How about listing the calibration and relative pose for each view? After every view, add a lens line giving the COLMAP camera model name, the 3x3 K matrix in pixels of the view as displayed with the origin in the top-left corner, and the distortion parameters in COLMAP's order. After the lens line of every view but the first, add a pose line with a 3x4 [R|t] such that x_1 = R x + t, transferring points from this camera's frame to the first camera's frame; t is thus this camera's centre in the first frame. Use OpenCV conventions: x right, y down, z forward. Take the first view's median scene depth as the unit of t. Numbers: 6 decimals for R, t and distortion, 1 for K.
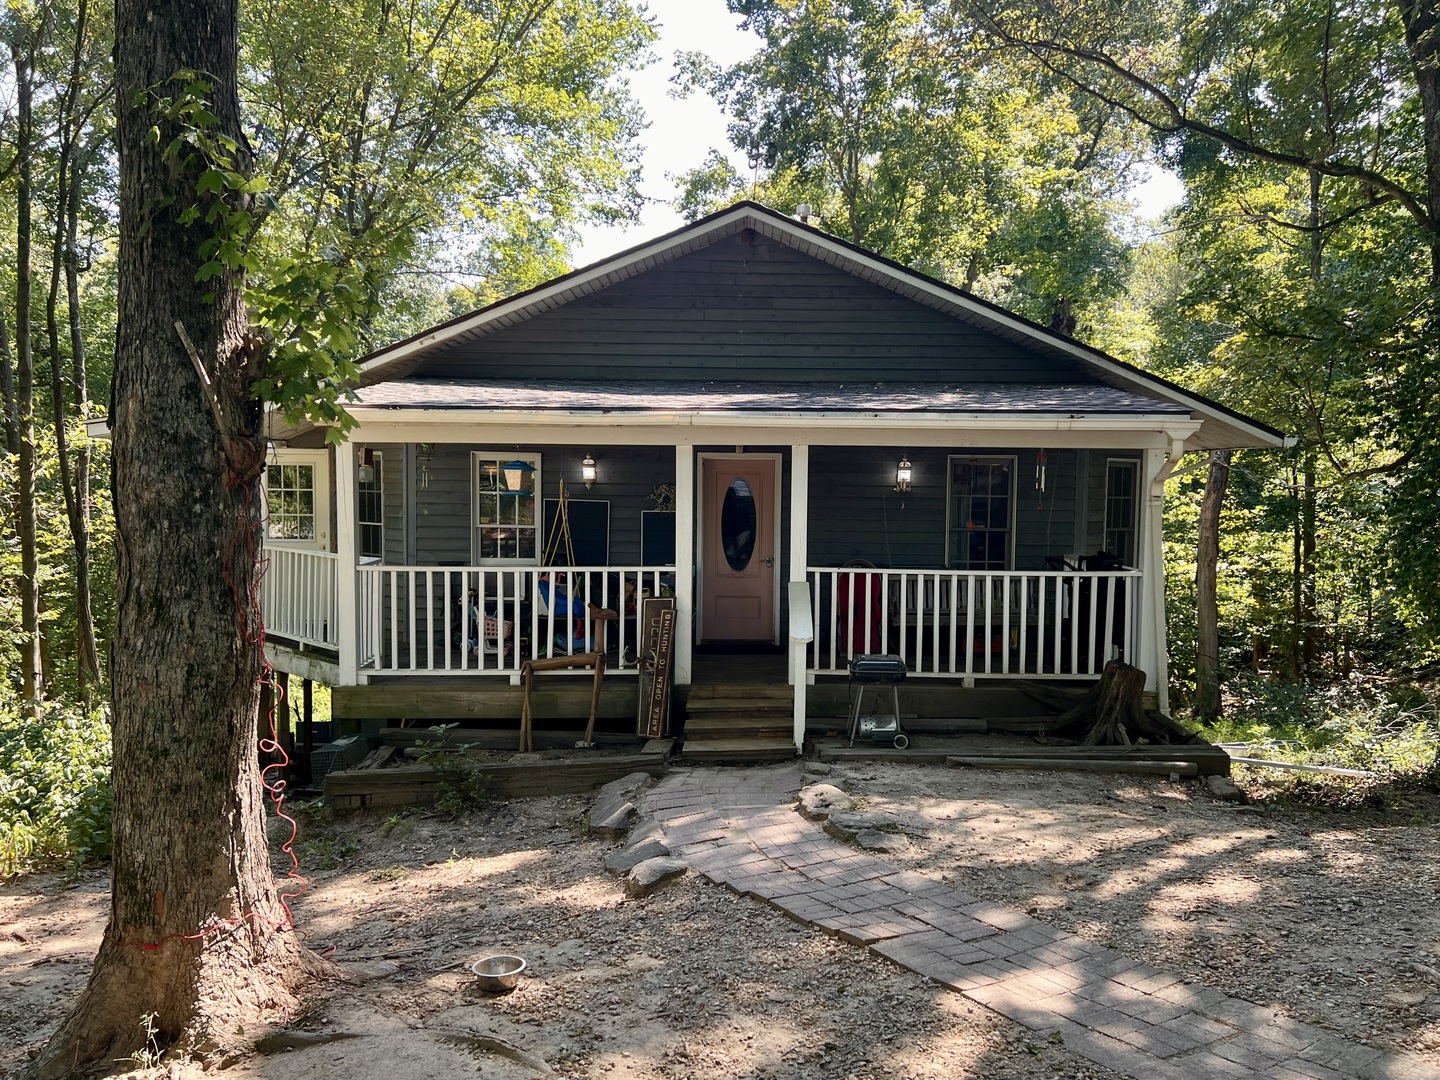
lens RADIAL K [[1096.1, 0, 721.8], [0, 1096.1, 556.7], [0, 0, 1]] dist [0.072820, -0.115617]
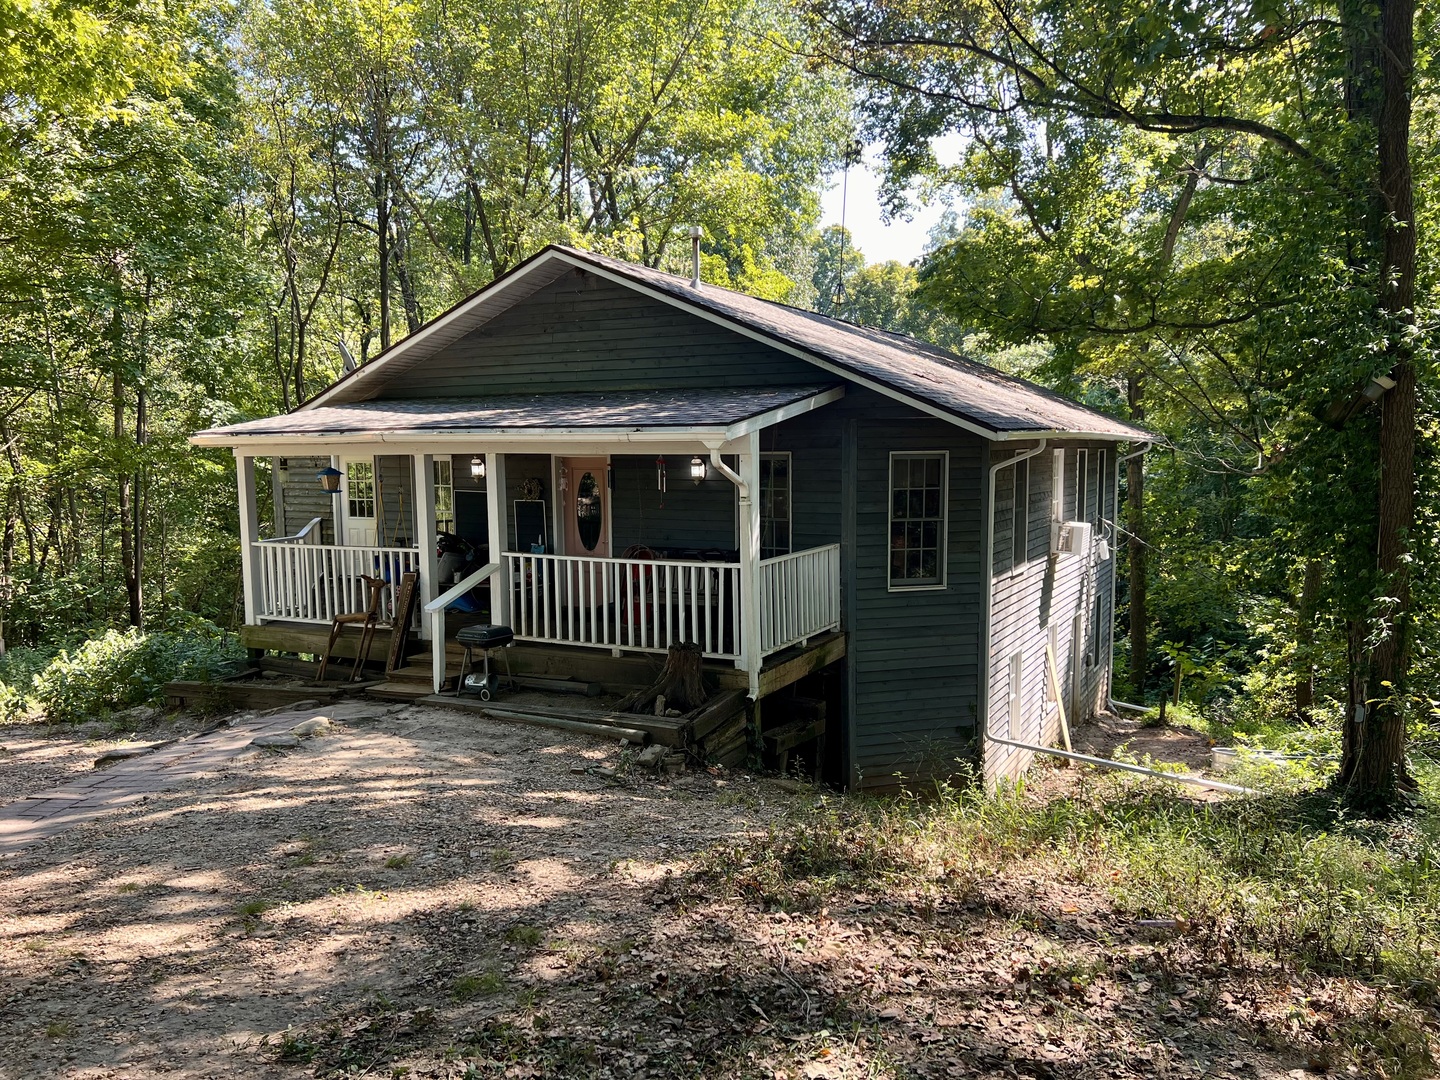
lens RADIAL K [[1067.9, 0, 731.6], [0, 1067.9, 556.1], [0, 0, 1]] dist [0.080406, -0.103515]
pose [[0.888087, 0.030618, -0.458655, 0.865905], [-0.012360, 0.999009, 0.042758, -0.040824], [0.459509, -0.032304, 0.887585, 0.041396]]
